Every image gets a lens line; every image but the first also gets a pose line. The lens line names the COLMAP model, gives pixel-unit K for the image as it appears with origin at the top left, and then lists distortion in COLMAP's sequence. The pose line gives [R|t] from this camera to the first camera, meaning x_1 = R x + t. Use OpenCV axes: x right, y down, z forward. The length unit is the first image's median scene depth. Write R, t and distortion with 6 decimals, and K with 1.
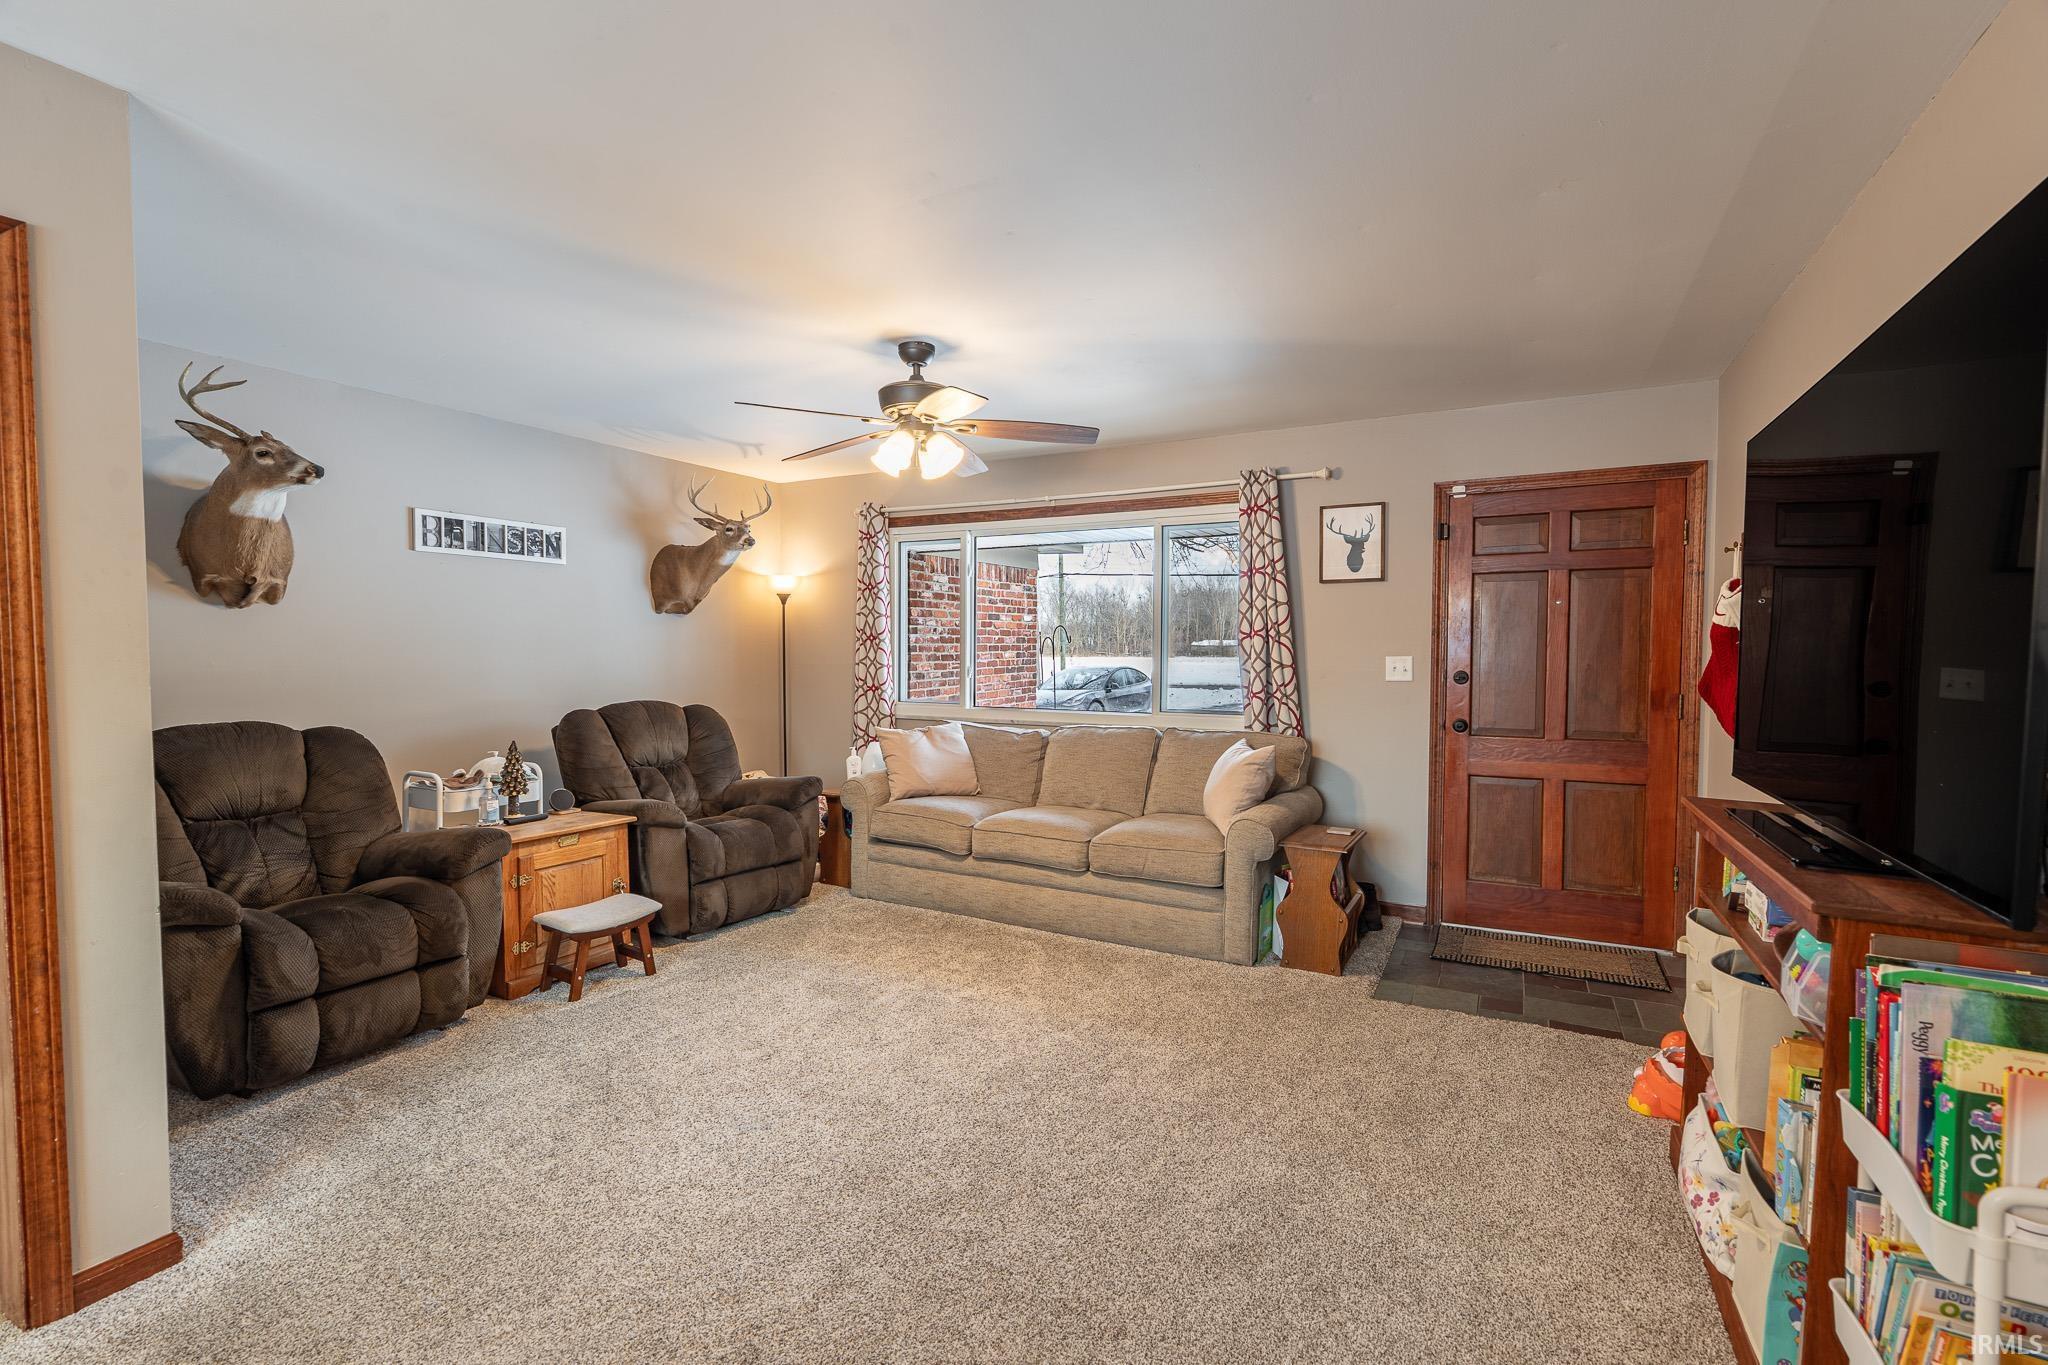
lens RADIAL K [[916.1, 0, 1023.7], [0, 916.1, 682.8], [0, 0, 1]] dist [-0.010843, 0.003424]
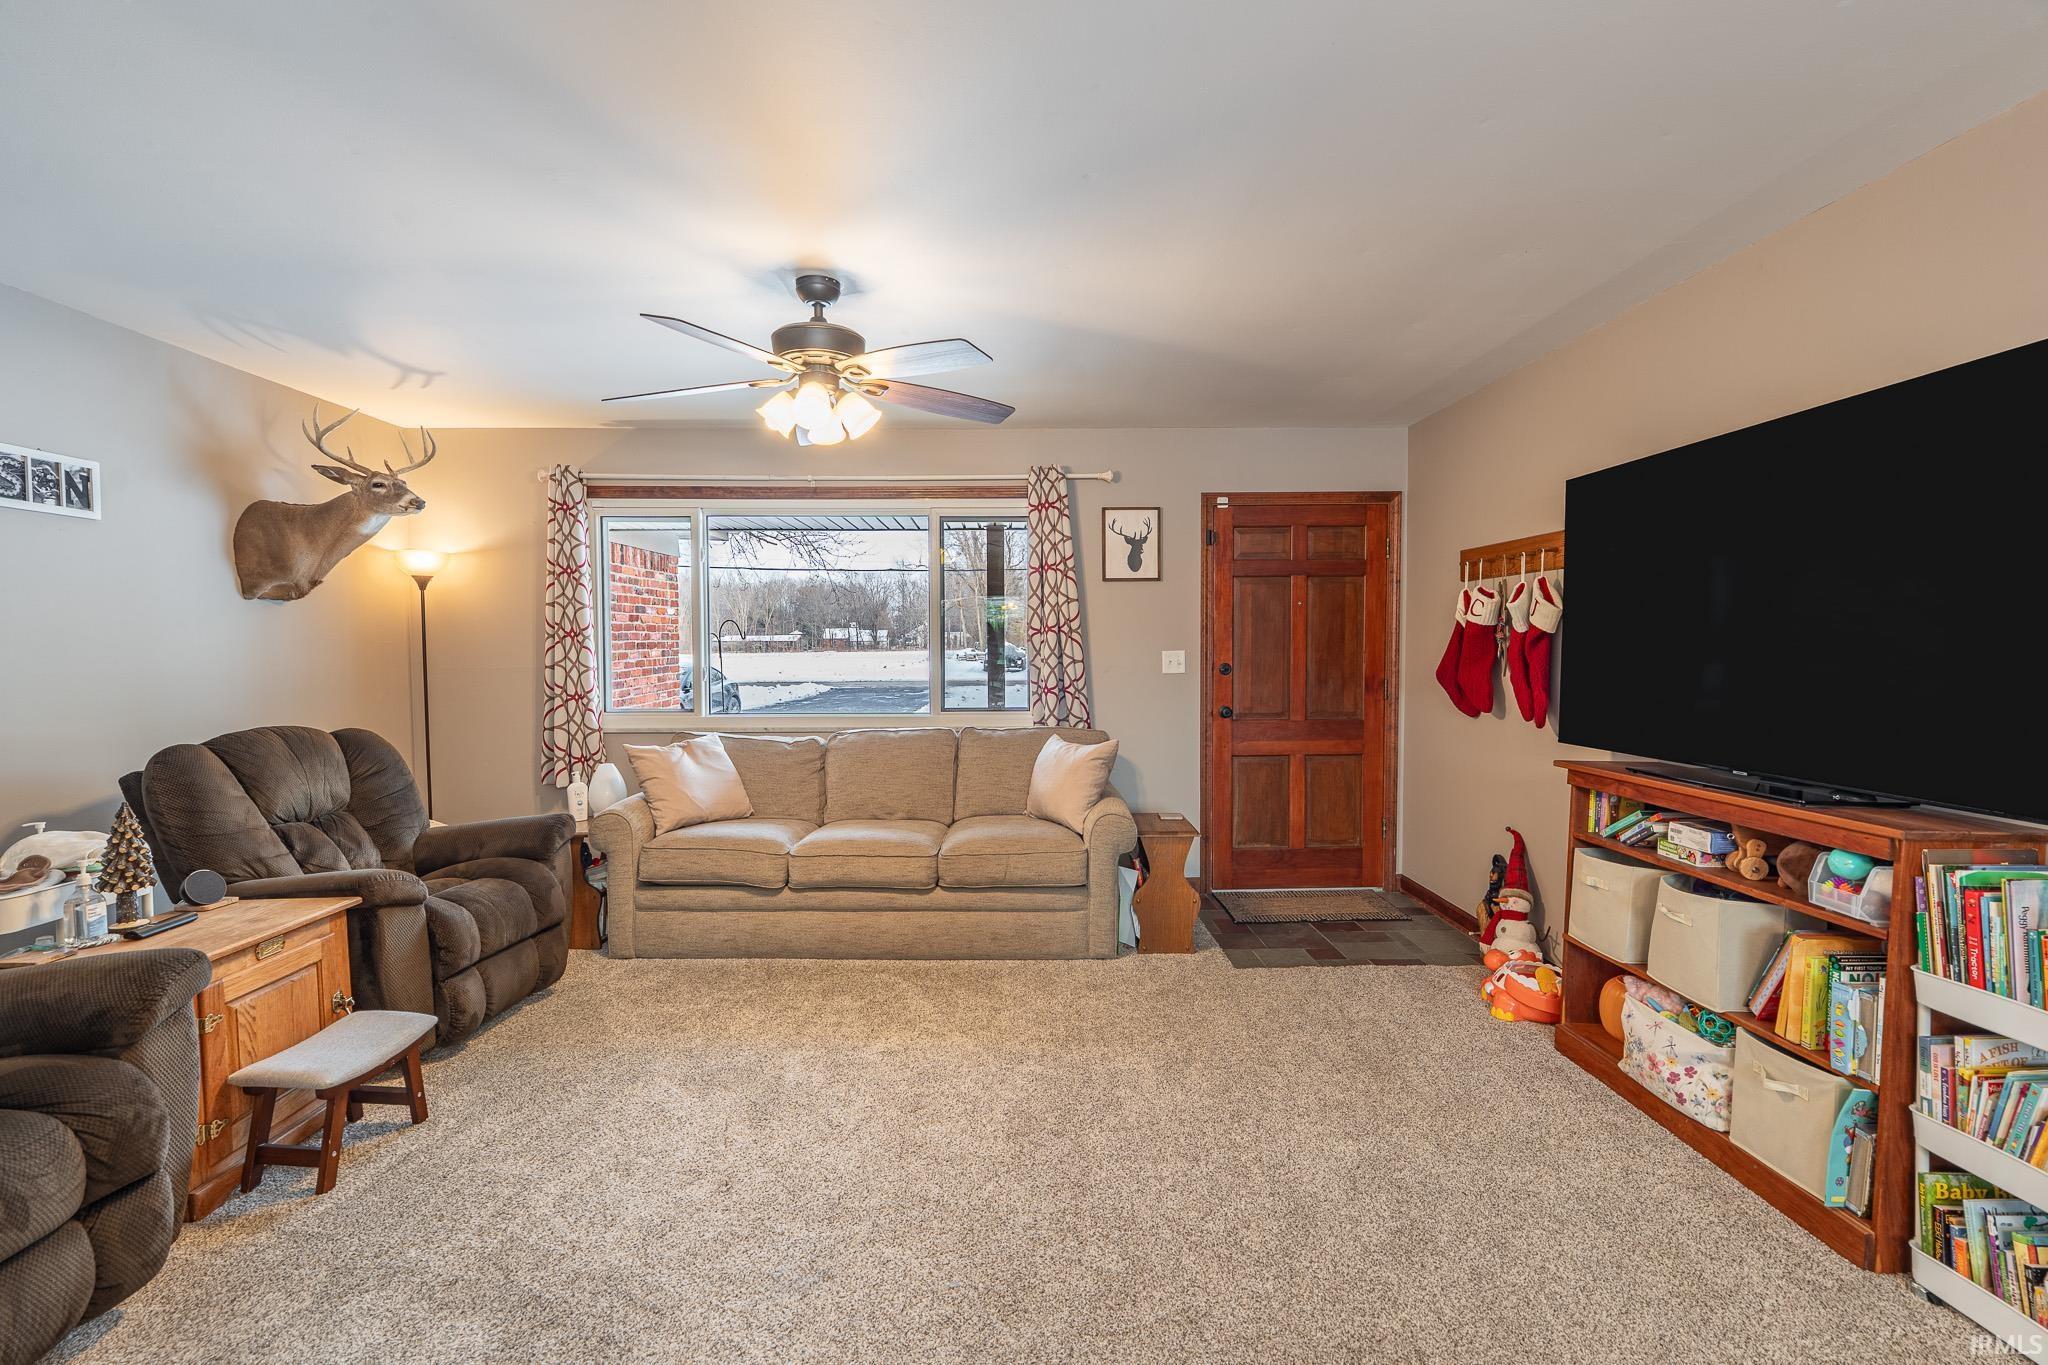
lens RADIAL K [[916.1, 0, 1025.5], [0, 916.1, 681.0], [0, 0, 1]] dist [-0.010843, 0.003424]
pose [[0.871363, -0.025963, 0.489951, -0.286322], [0.024665, 0.999654, 0.009105, -0.007550], [-0.490018, 0.004151, 0.871702, 0.145370]]
